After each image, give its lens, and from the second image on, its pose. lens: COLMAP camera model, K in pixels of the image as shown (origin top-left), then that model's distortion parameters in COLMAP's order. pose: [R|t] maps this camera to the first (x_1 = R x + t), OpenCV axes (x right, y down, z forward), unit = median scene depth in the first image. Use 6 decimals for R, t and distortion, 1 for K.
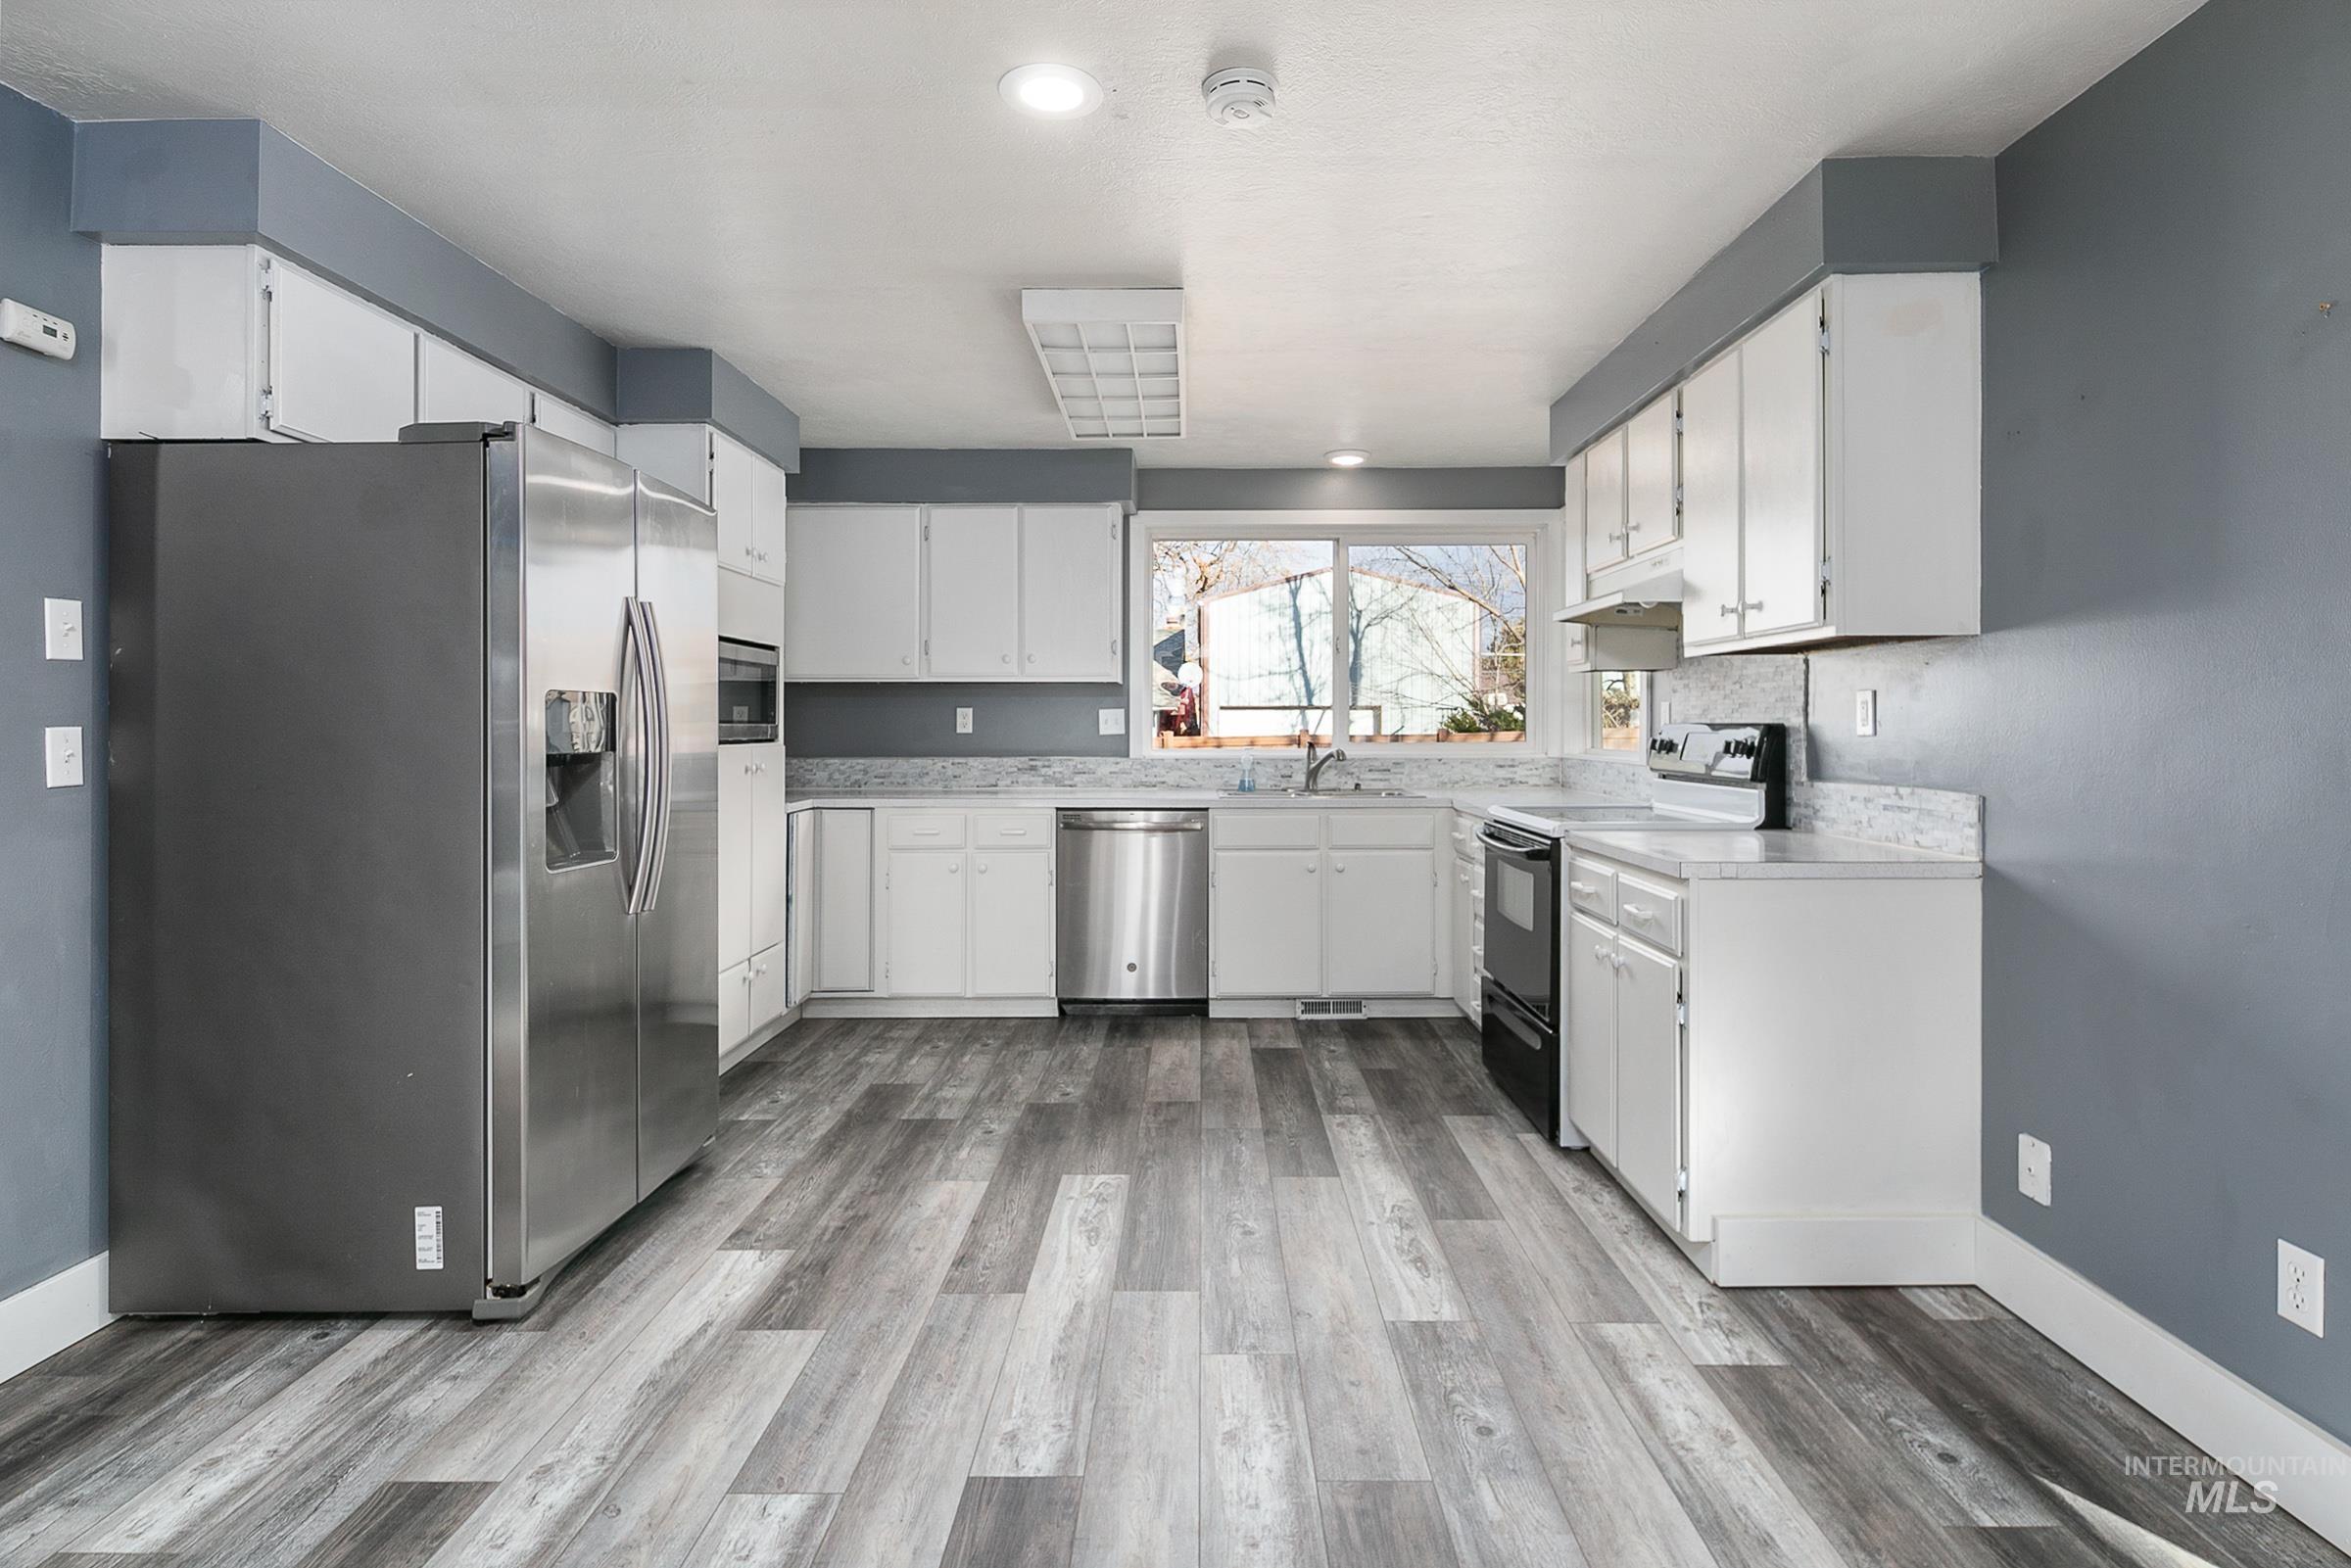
lens RADIAL K [[1162.9, 0, 1186.4], [0, 1162.9, 719.9], [0, 0, 1]] dist [0.001127, -0.002796]
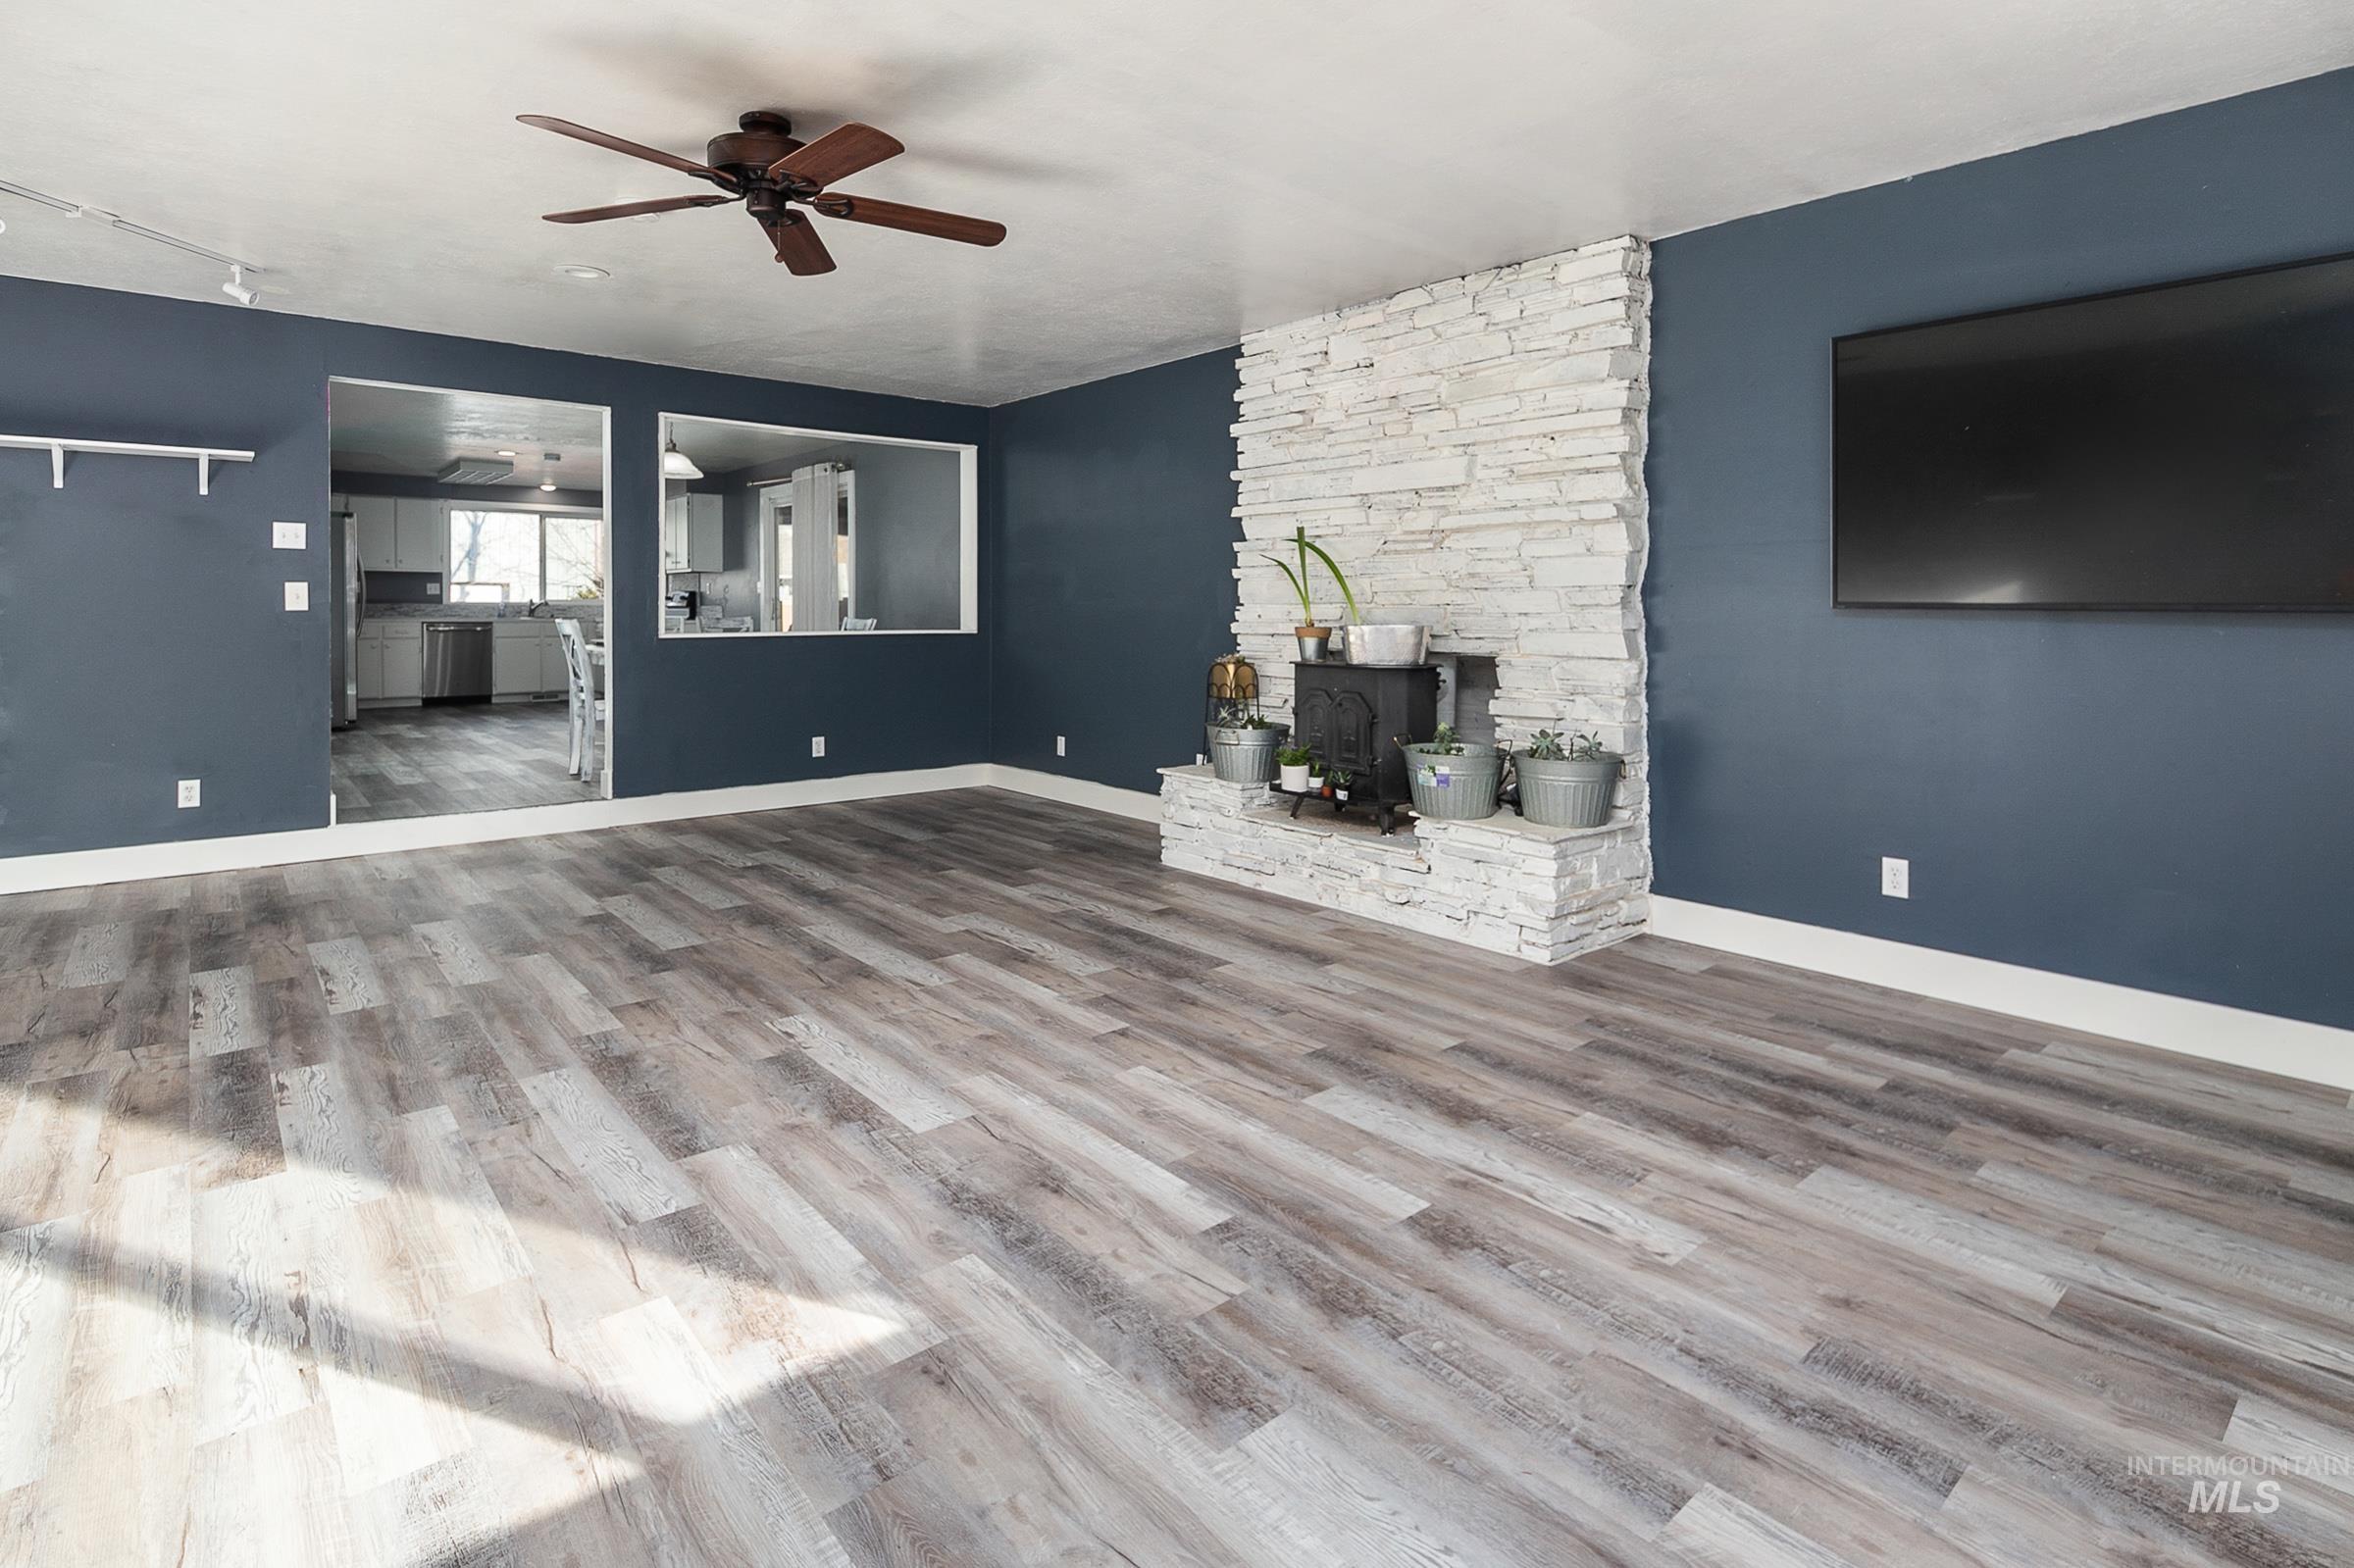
lens RADIAL K [[1164.3, 0, 1201.9], [0, 1164.3, 626.8], [0, 0, 1]] dist [0.001127, -0.002796]
pose [[0.749076, -0.005008, 0.662465, -0.605147], [-0.009021, 0.999802, 0.017759, 0.029667], [-0.662422, -0.019279, 0.748882, -2.343570]]
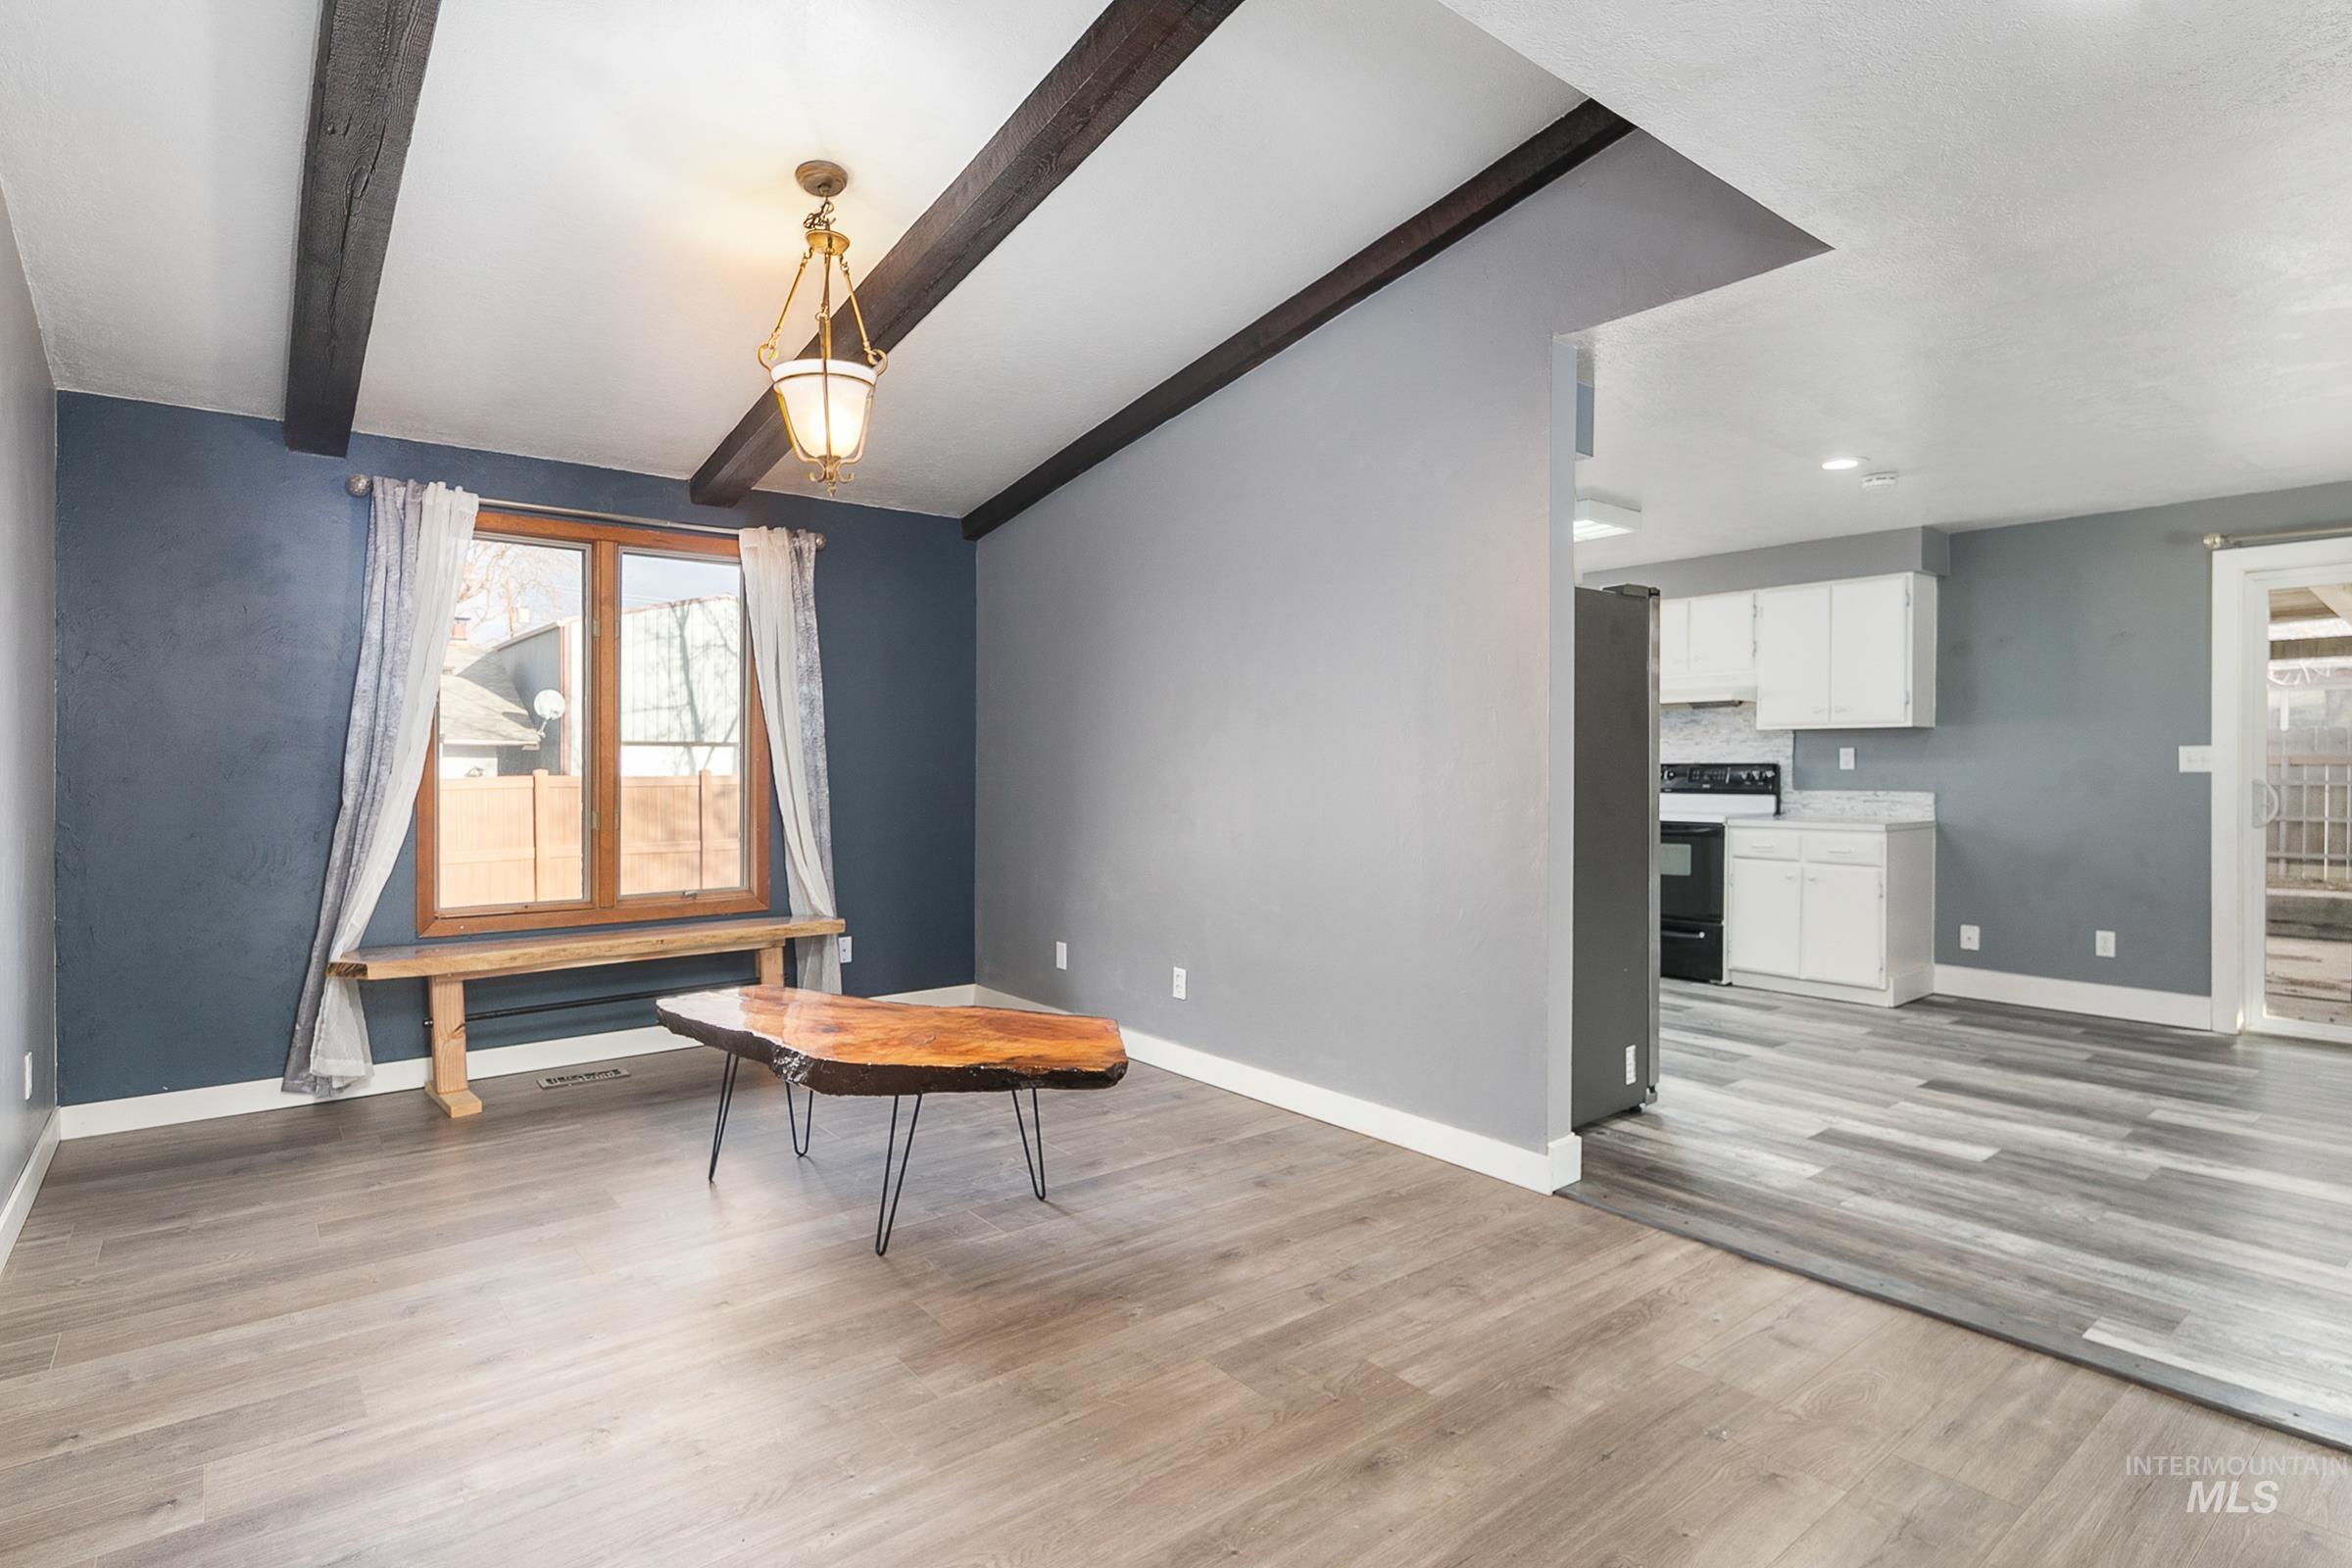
lens RADIAL K [[1163.5, 0, 1207.1], [0, 1163.5, 773.9], [0, 0, 1]] dist [0.001127, -0.002796]
pose [[0.771329, -0.000685, 0.636436, -1.247859], [-0.007292, 0.999924, 0.009914, 0.007354], [-0.636394, -0.012288, 0.771266, 0.054256]]
